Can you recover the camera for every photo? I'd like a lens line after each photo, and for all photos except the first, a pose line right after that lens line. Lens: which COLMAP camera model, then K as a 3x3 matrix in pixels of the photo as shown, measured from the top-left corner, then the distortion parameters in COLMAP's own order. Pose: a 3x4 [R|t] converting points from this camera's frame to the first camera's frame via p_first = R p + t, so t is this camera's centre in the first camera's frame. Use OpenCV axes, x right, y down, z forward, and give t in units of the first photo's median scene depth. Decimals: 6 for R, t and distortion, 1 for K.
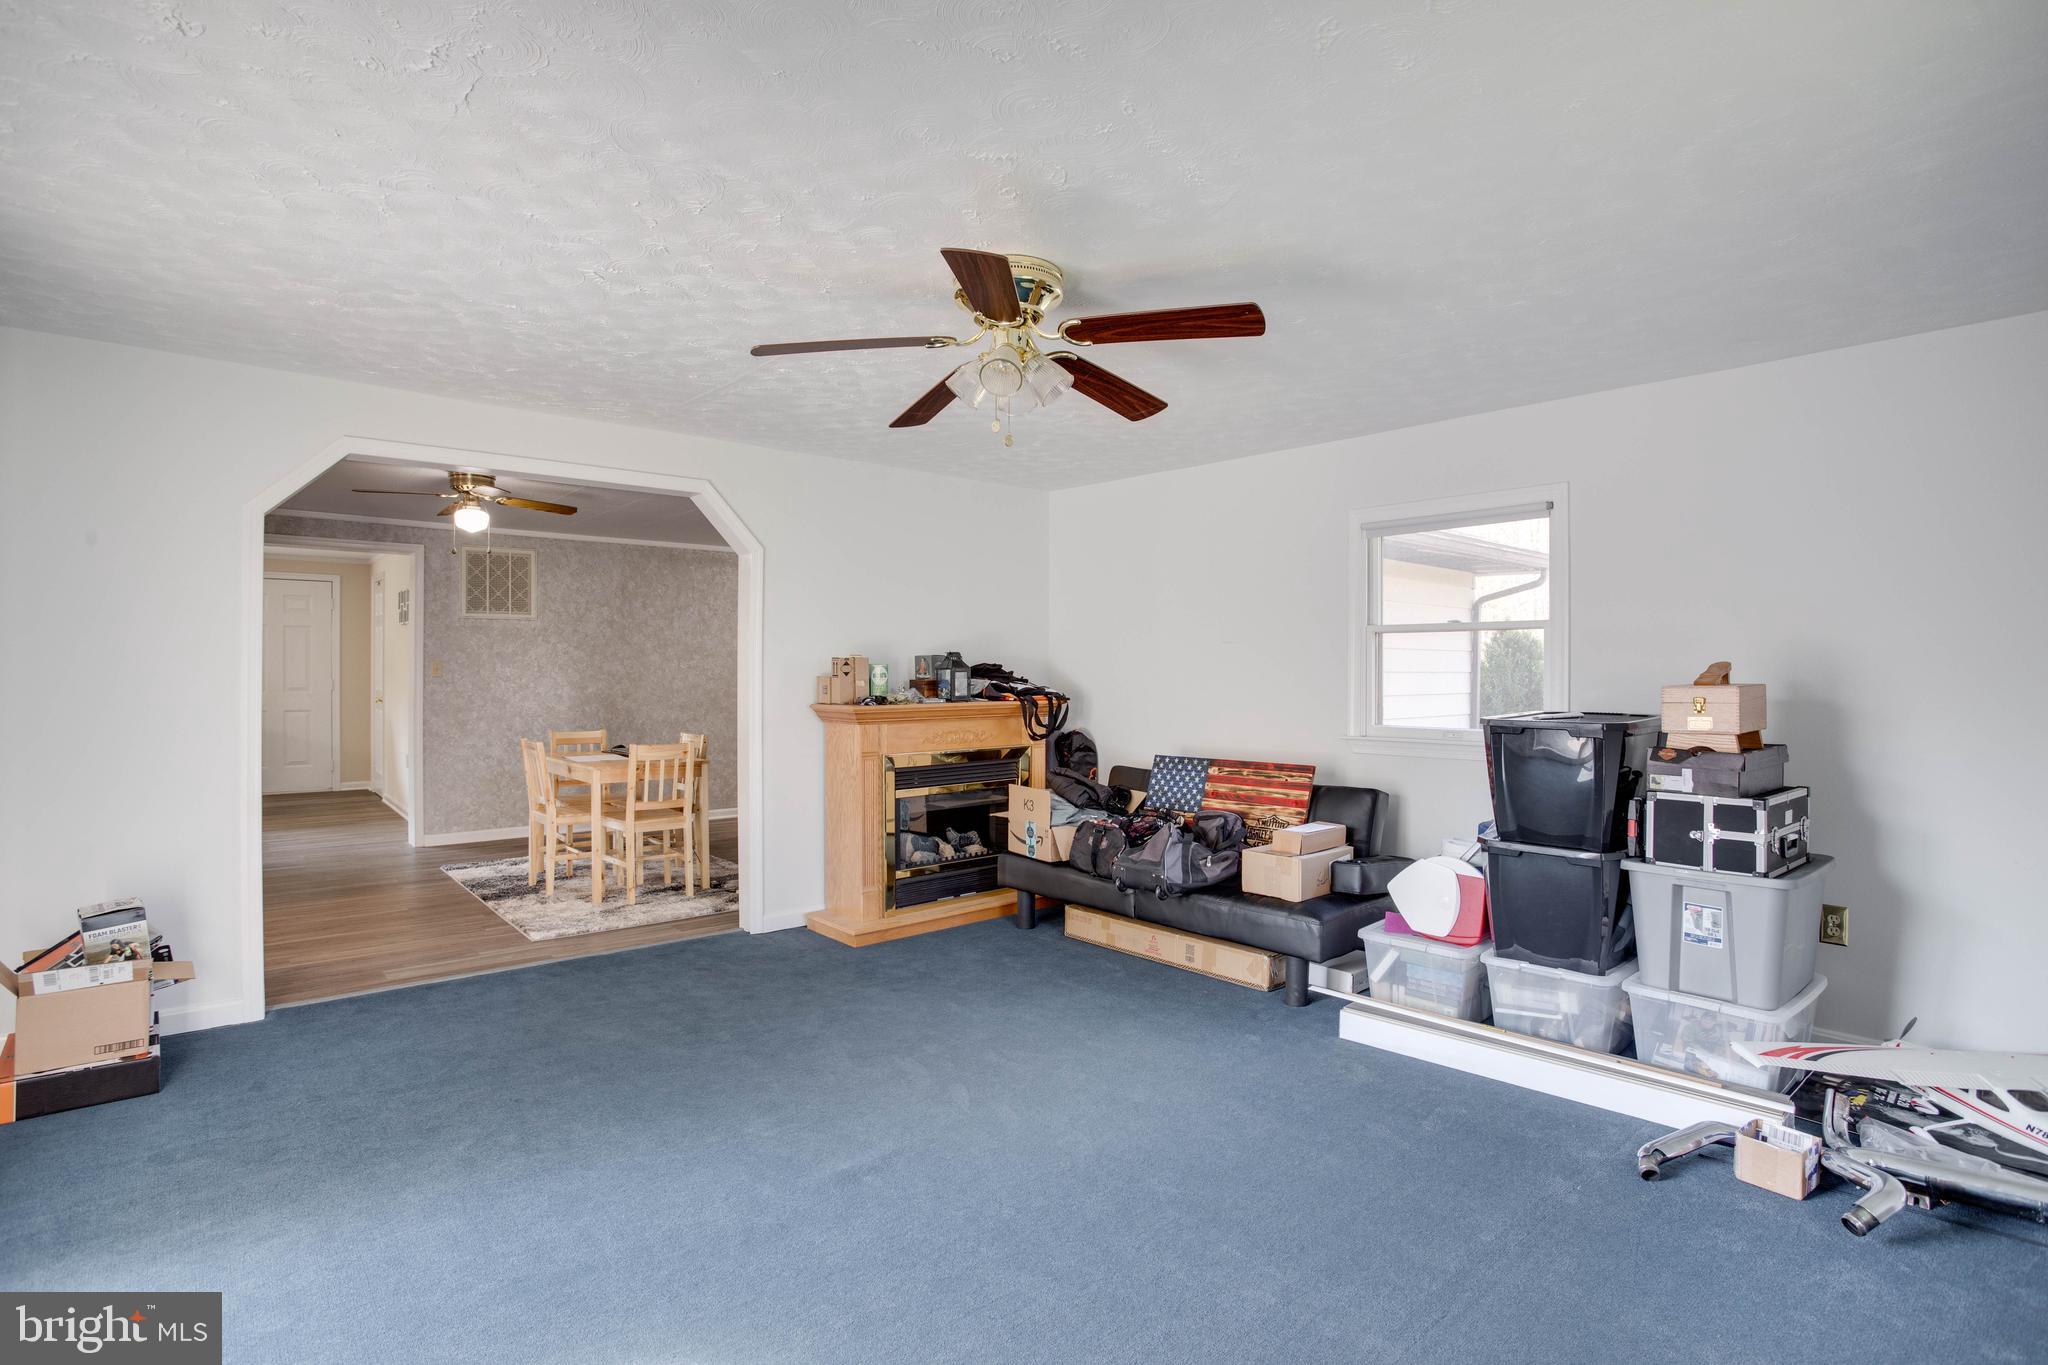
lens RADIAL K [[1014.9, 0, 1024.0], [0, 1014.9, 682.5], [0, 0, 1]] dist [-0.050886, 0.021118]
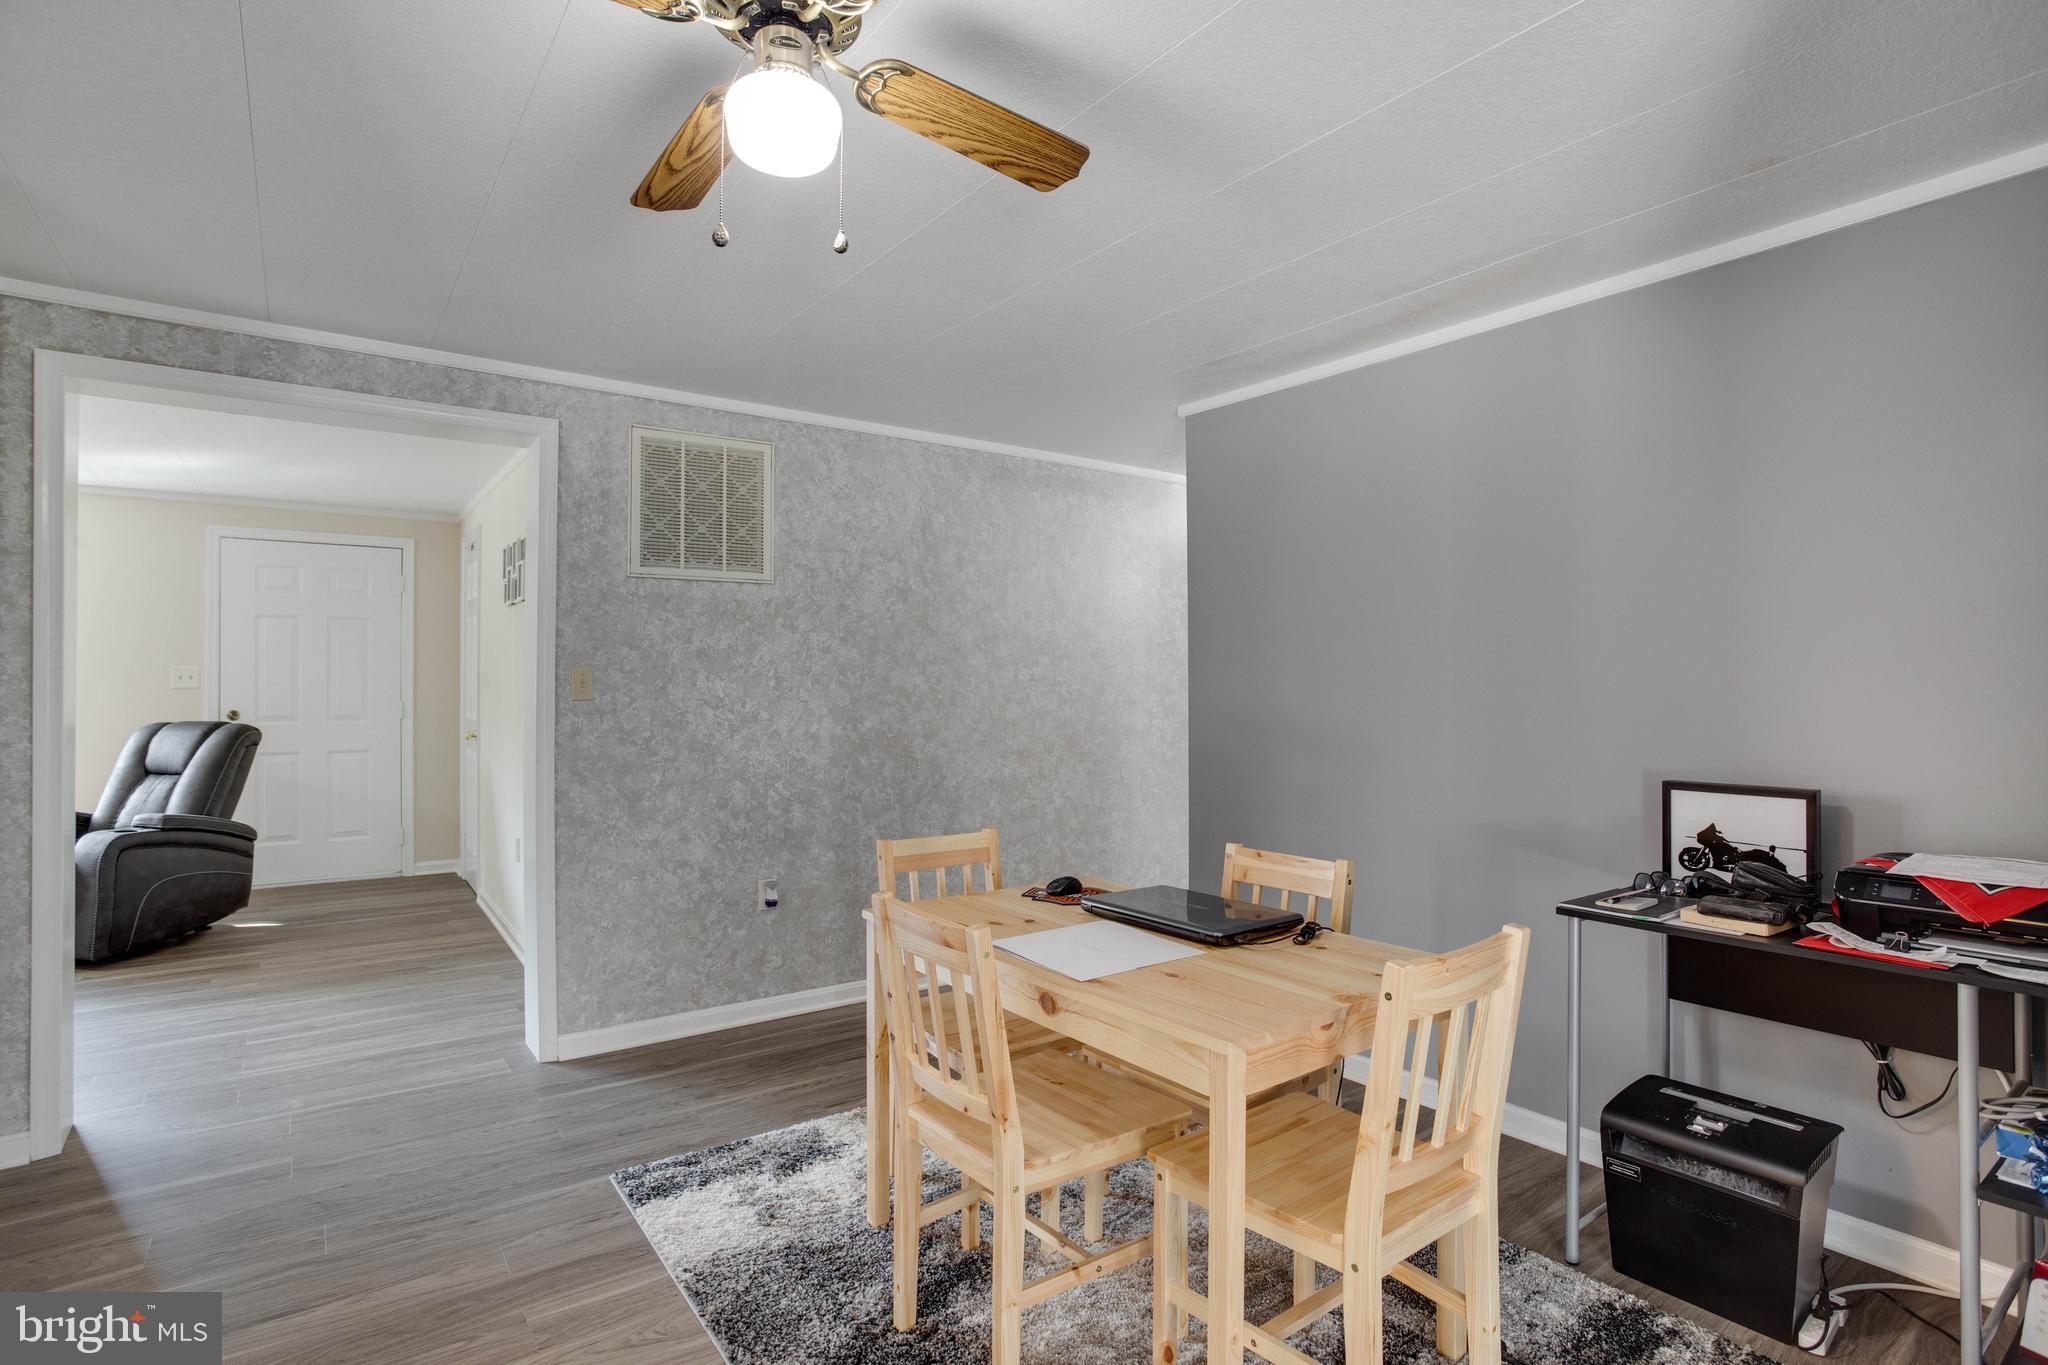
lens RADIAL K [[993.8, 0, 1031.9], [0, 993.8, 687.7], [0, 0, 1]] dist [-0.061682, 0.023914]
pose [[0.998098, -0.004299, -0.061501, -0.344235], [0.003631, 0.999933, -0.010967, -0.005479], [0.061544, 0.010723, 0.998047, 0.545678]]
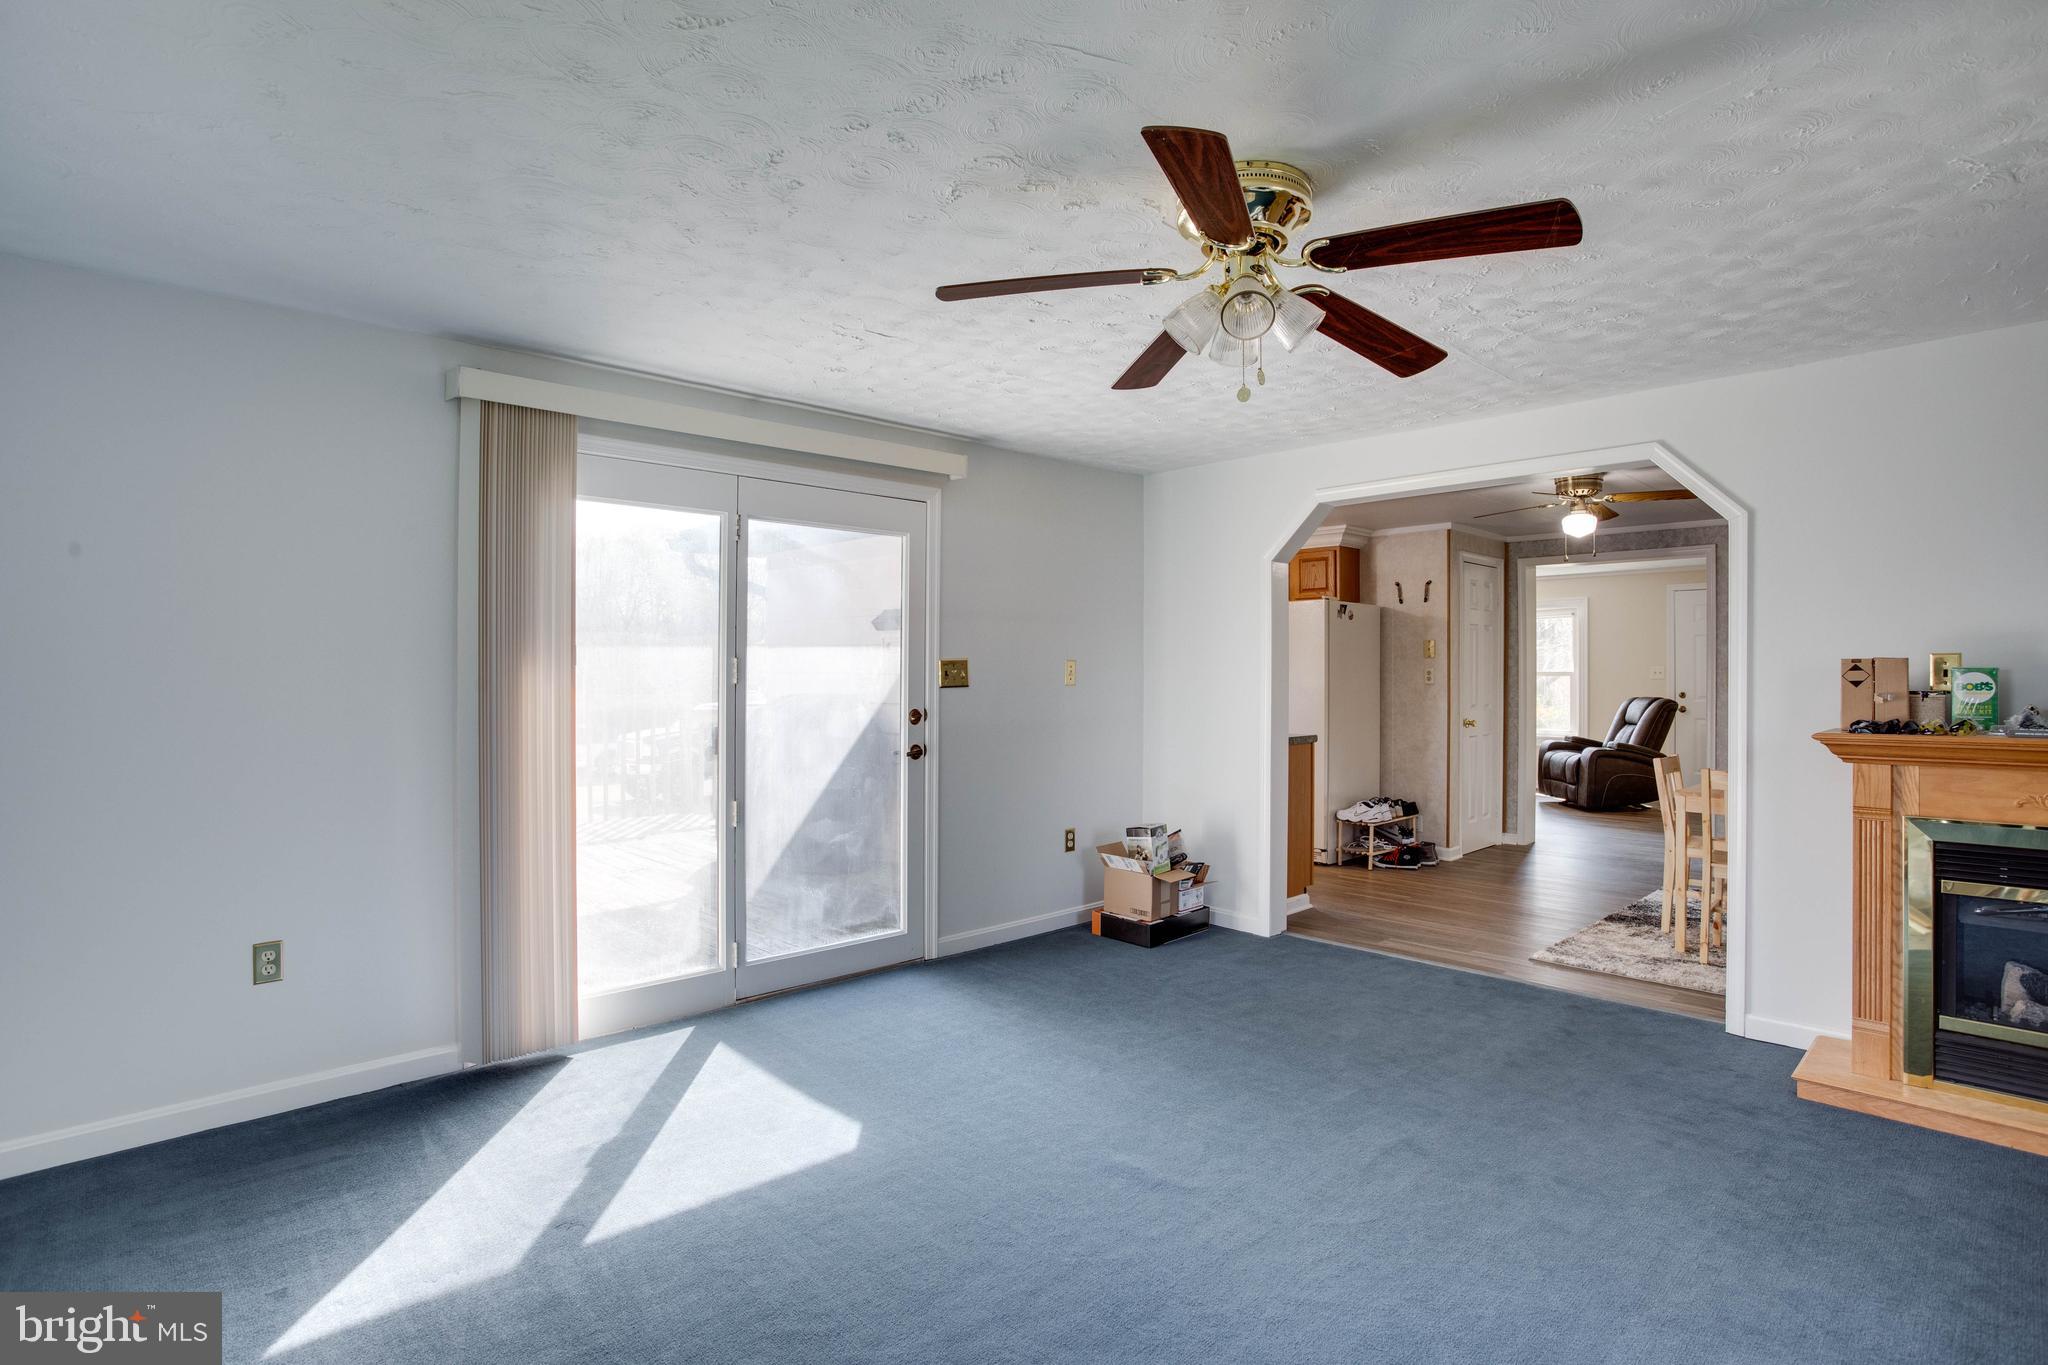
lens RADIAL K [[1008.5, 0, 1000.2], [0, 1008.5, 659.4], [0, 0, 1]] dist [-0.016349, 0.000528]
pose [[0.040817, -0.020160, -0.998963, 0.302123], [-0.010288, 0.999735, -0.020596, -0.003715], [0.999114, 0.011118, 0.040599, 0.288446]]
